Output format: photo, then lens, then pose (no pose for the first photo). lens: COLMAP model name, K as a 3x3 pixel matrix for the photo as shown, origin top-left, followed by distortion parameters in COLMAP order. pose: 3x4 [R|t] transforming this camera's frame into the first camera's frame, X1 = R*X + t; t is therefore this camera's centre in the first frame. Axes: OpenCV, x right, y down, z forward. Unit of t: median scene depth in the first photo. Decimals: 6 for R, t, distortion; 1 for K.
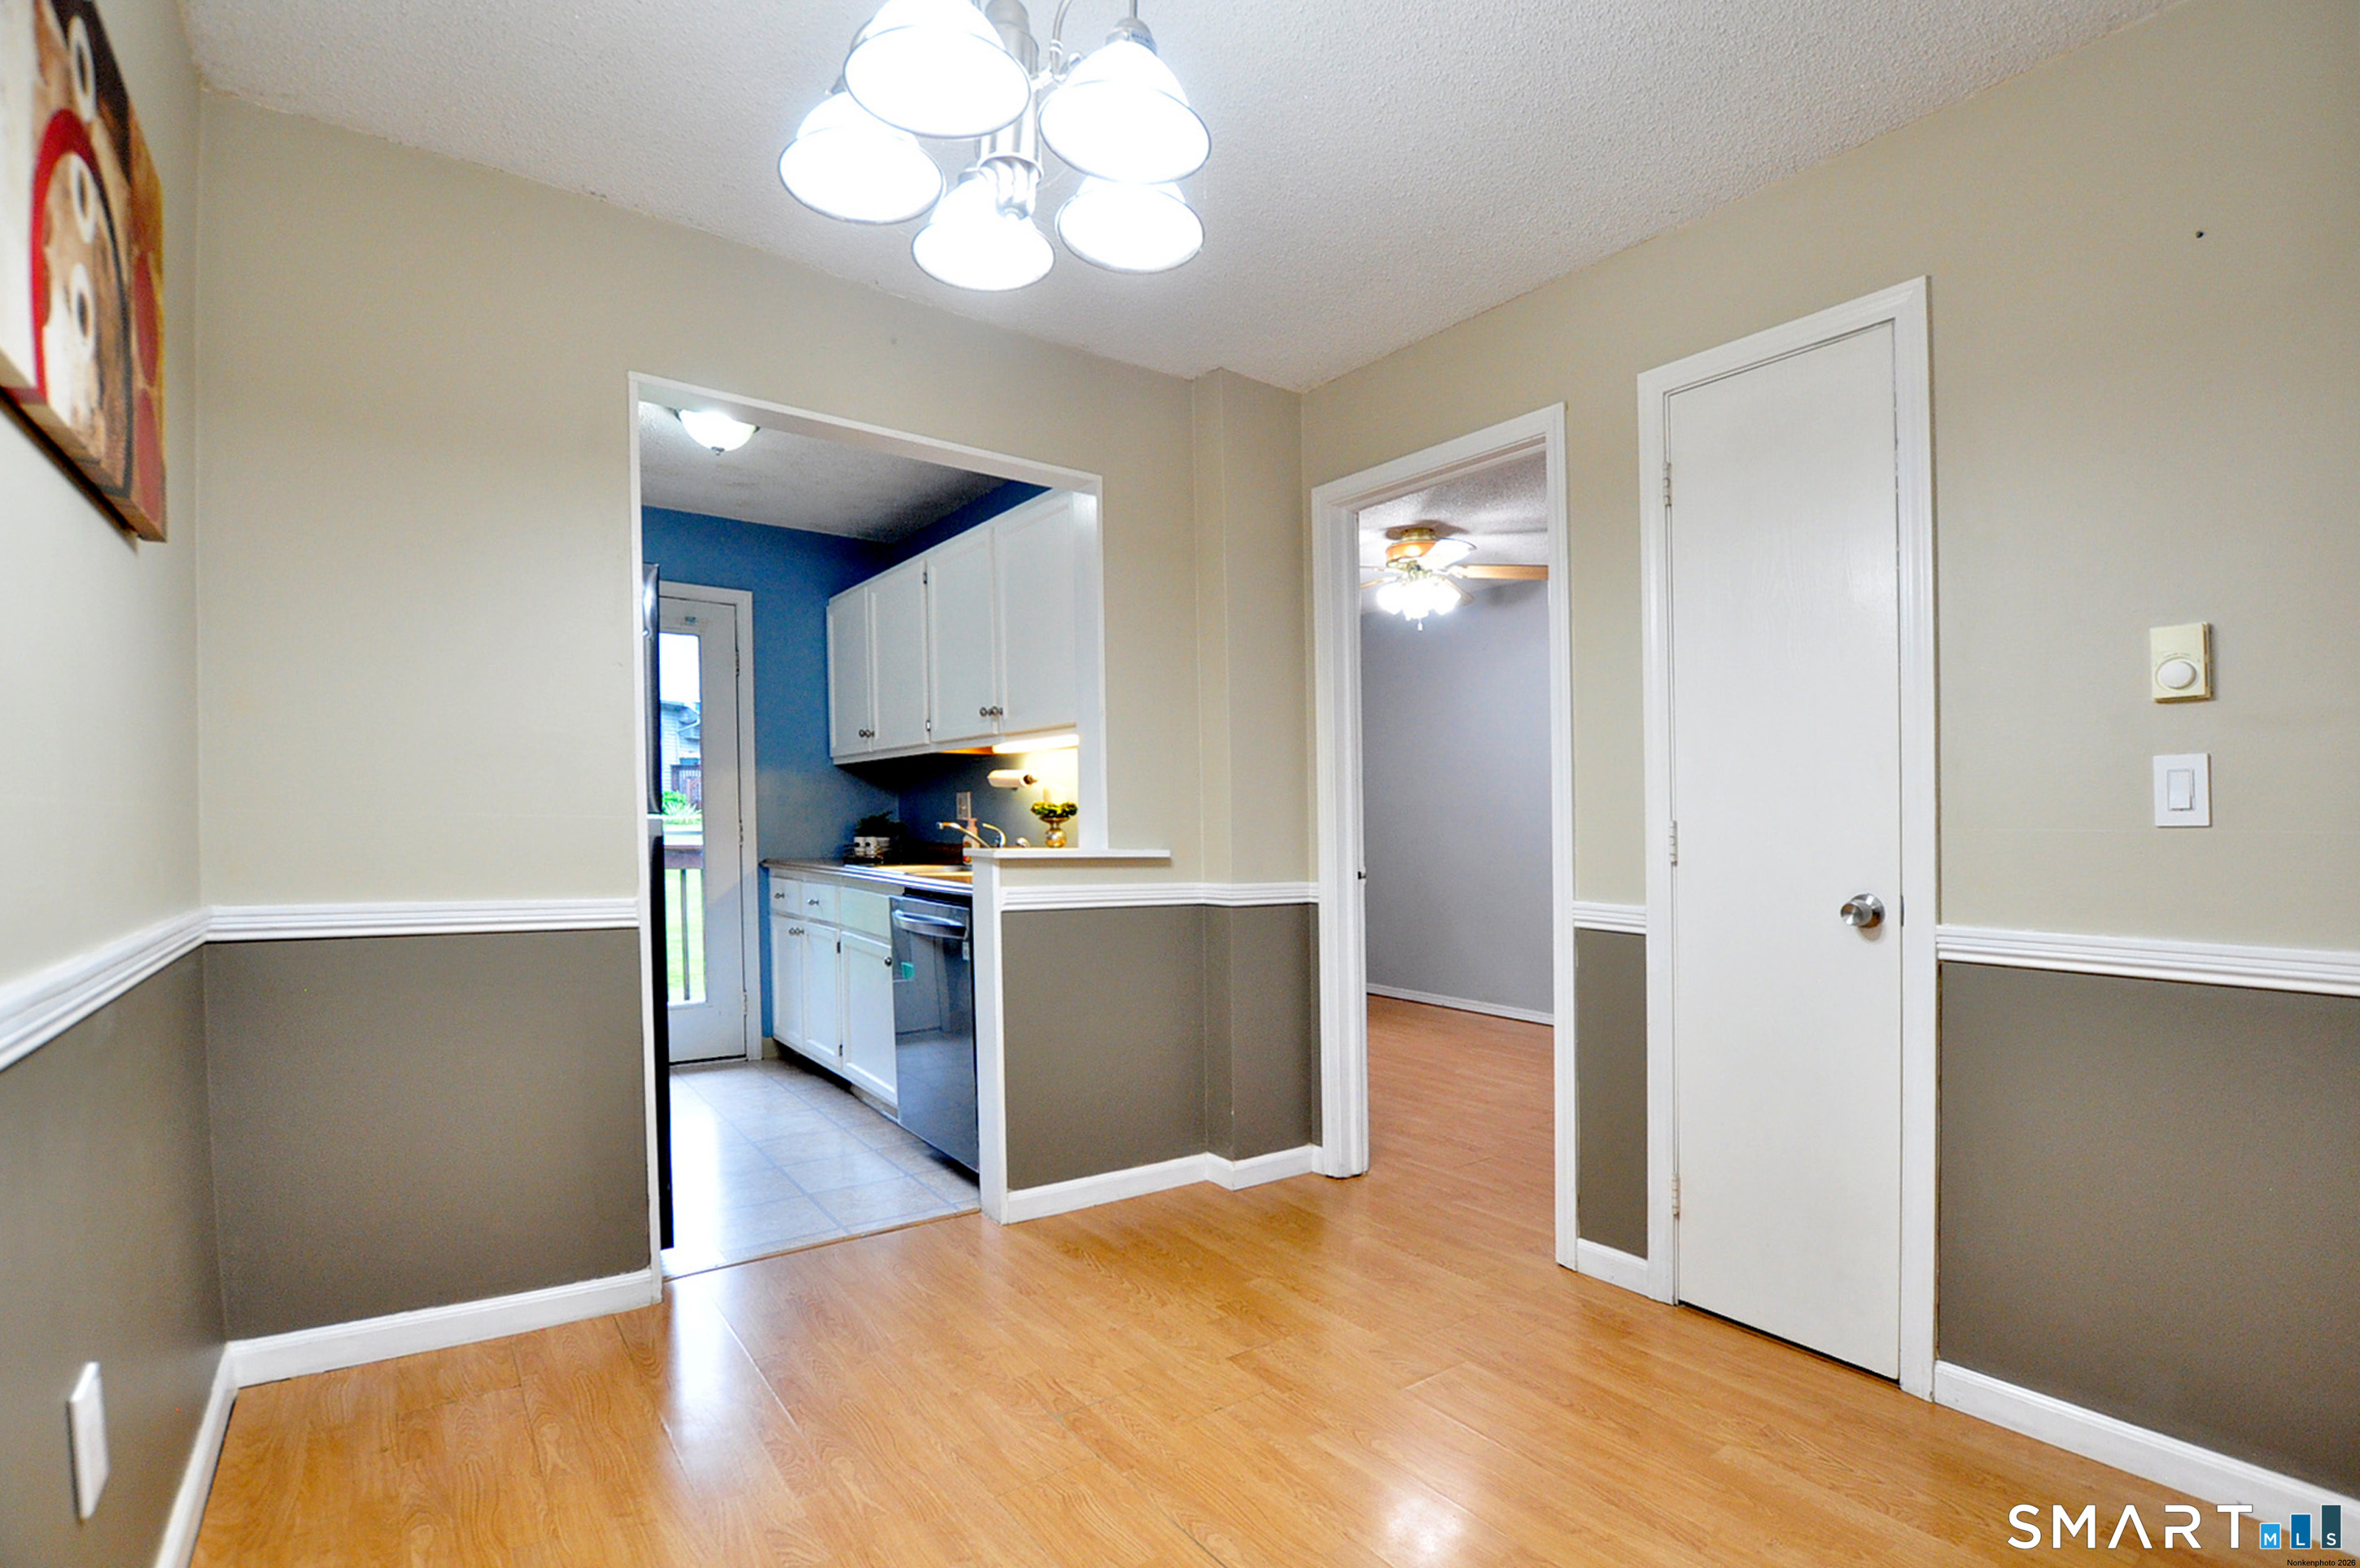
lens RADIAL K [[1088.9, 0, 1148.7], [0, 1088.9, 818.5], [0, 0, 1]] dist [-0.028276, 0.000573]
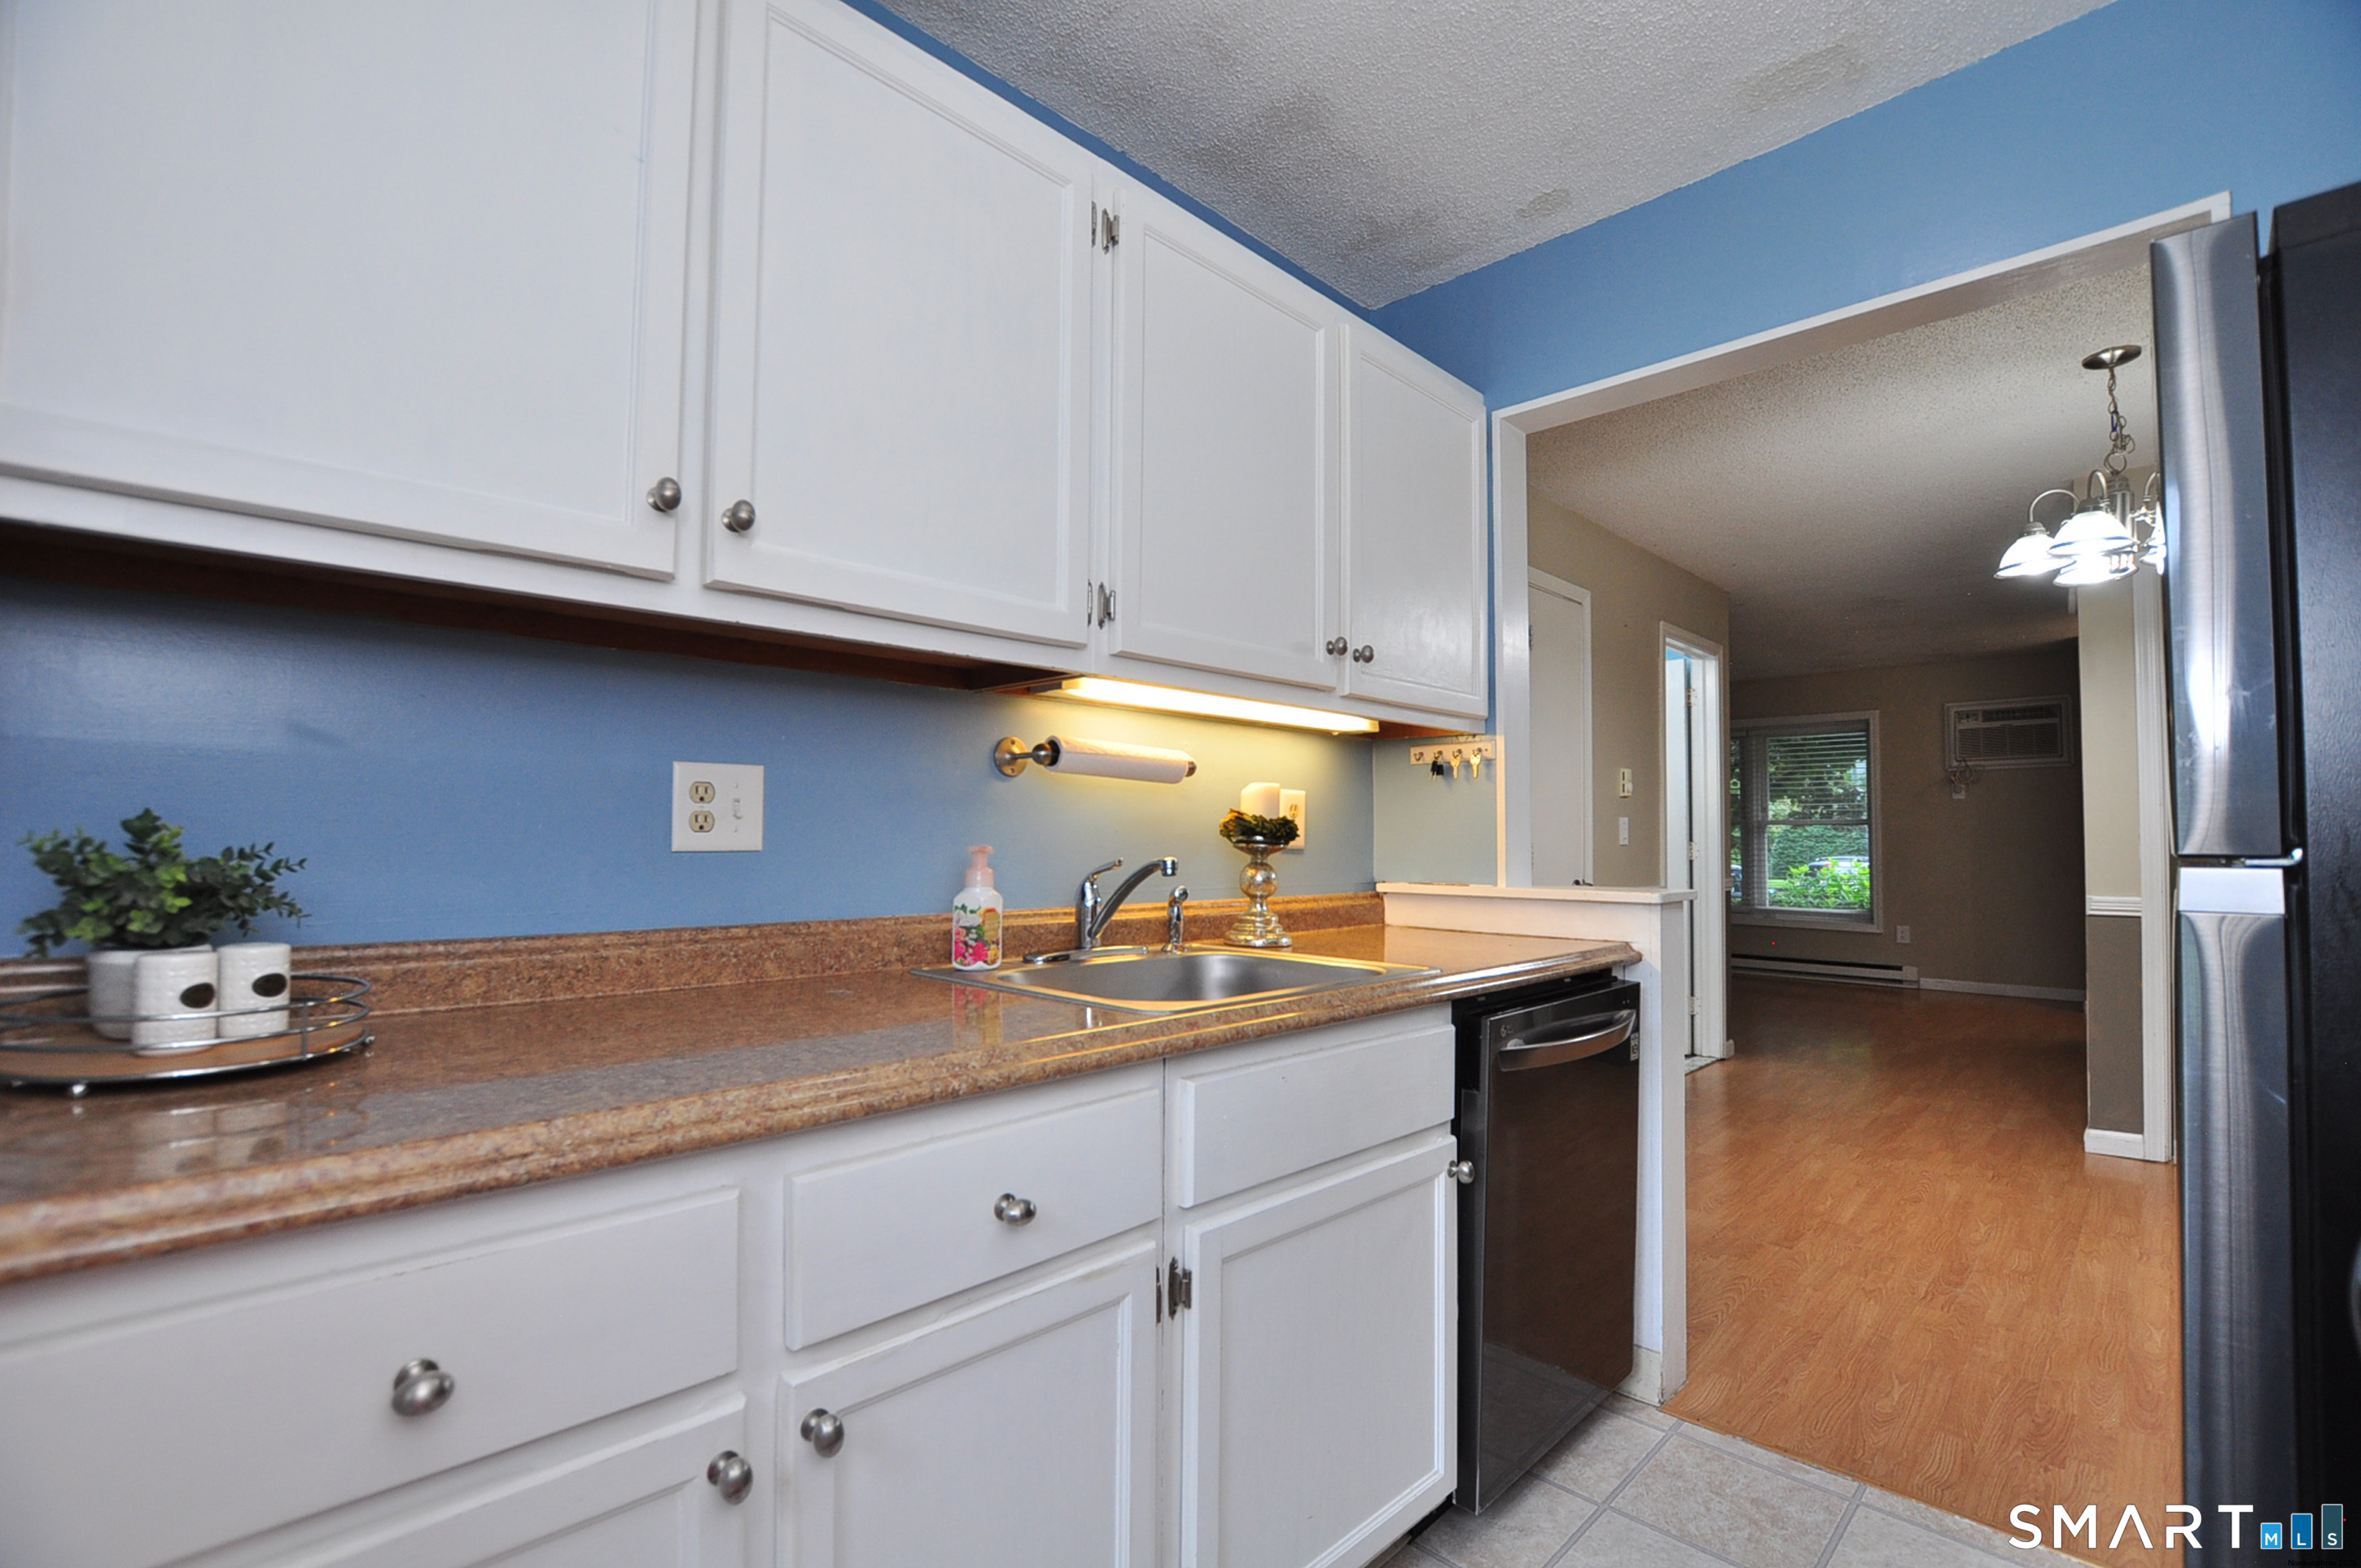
lens RADIAL K [[1057.6, 0, 1164.3], [0, 1057.6, 802.8], [0, 0, 1]] dist [-0.028977, 0.000708]
pose [[-0.171296, 0.033567, 0.984648, -0.782412], [-0.000317, 0.999417, -0.034126, -0.003663], [-0.985220, -0.006158, -0.171186, 1.449917]]
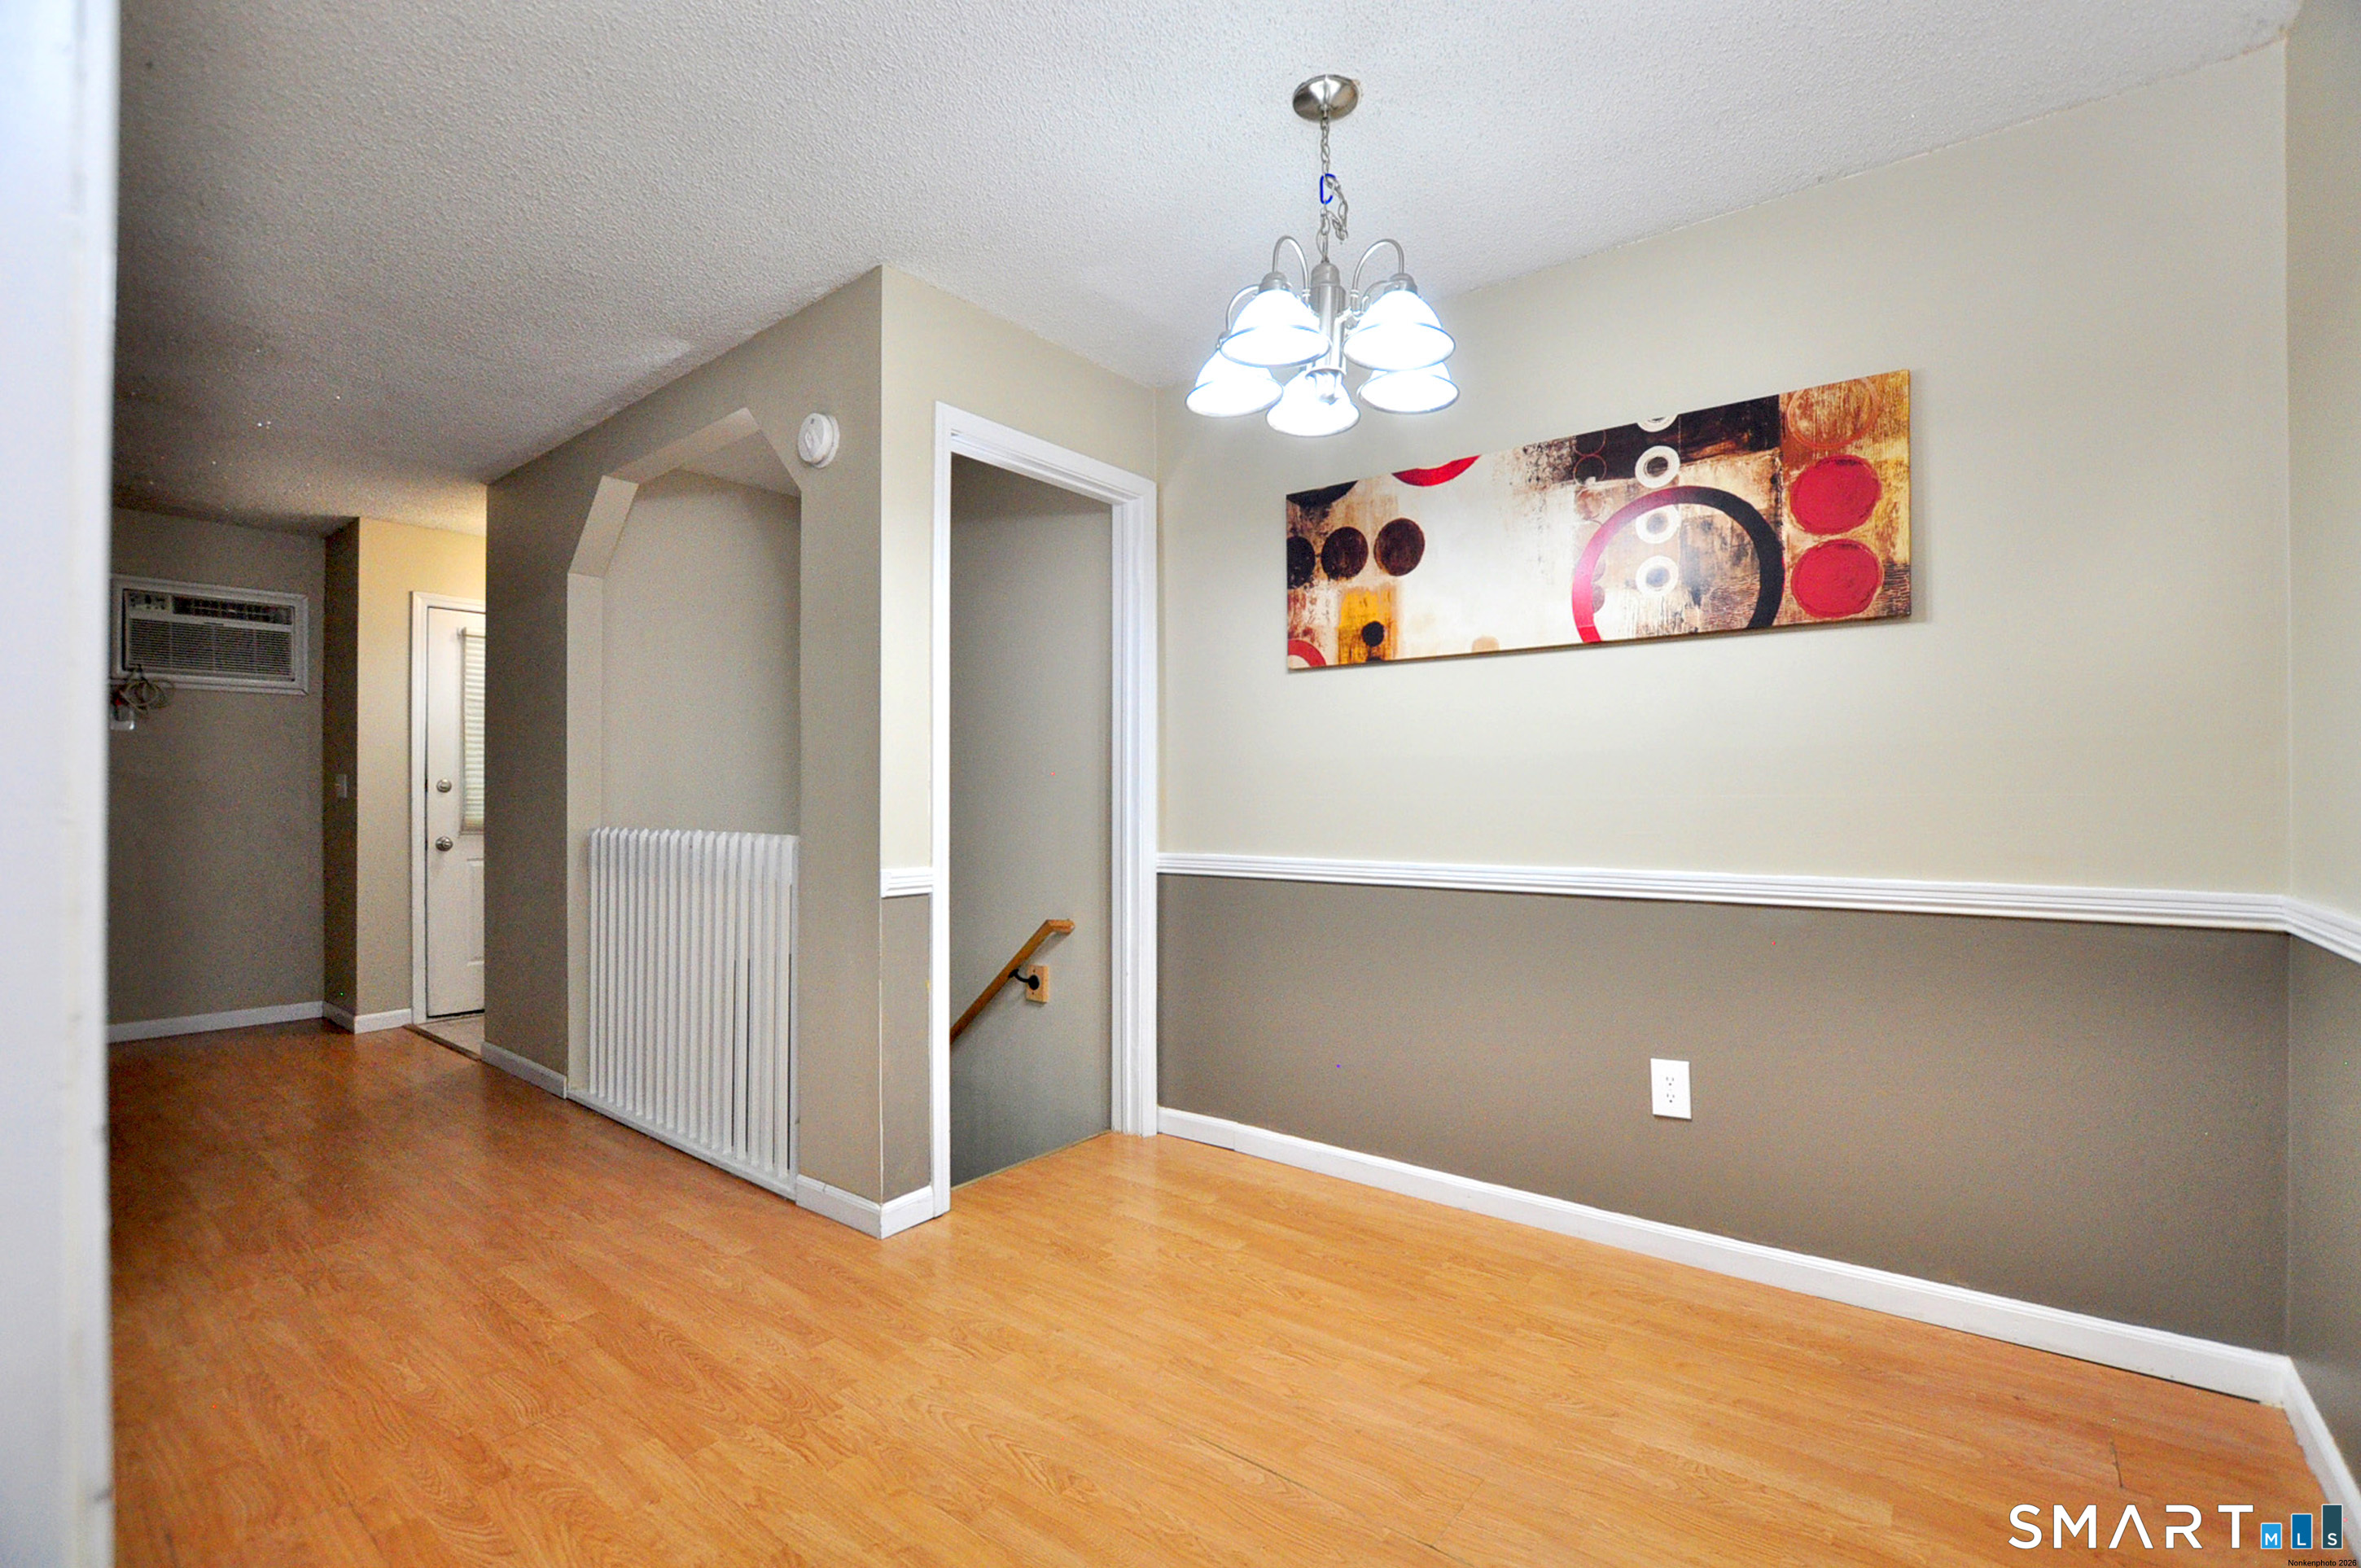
lens RADIAL K [[1049.4, 0, 1199.6], [0, 1049.4, 796.5], [0, 0, 1]] dist [-0.025045, 0.000443]
pose [[-0.956886, 0.002693, -0.290451, 0.229114], [0.002638, 0.999996, 0.000580, 0.005091], [0.290451, -0.000211, -0.956890, 1.061070]]
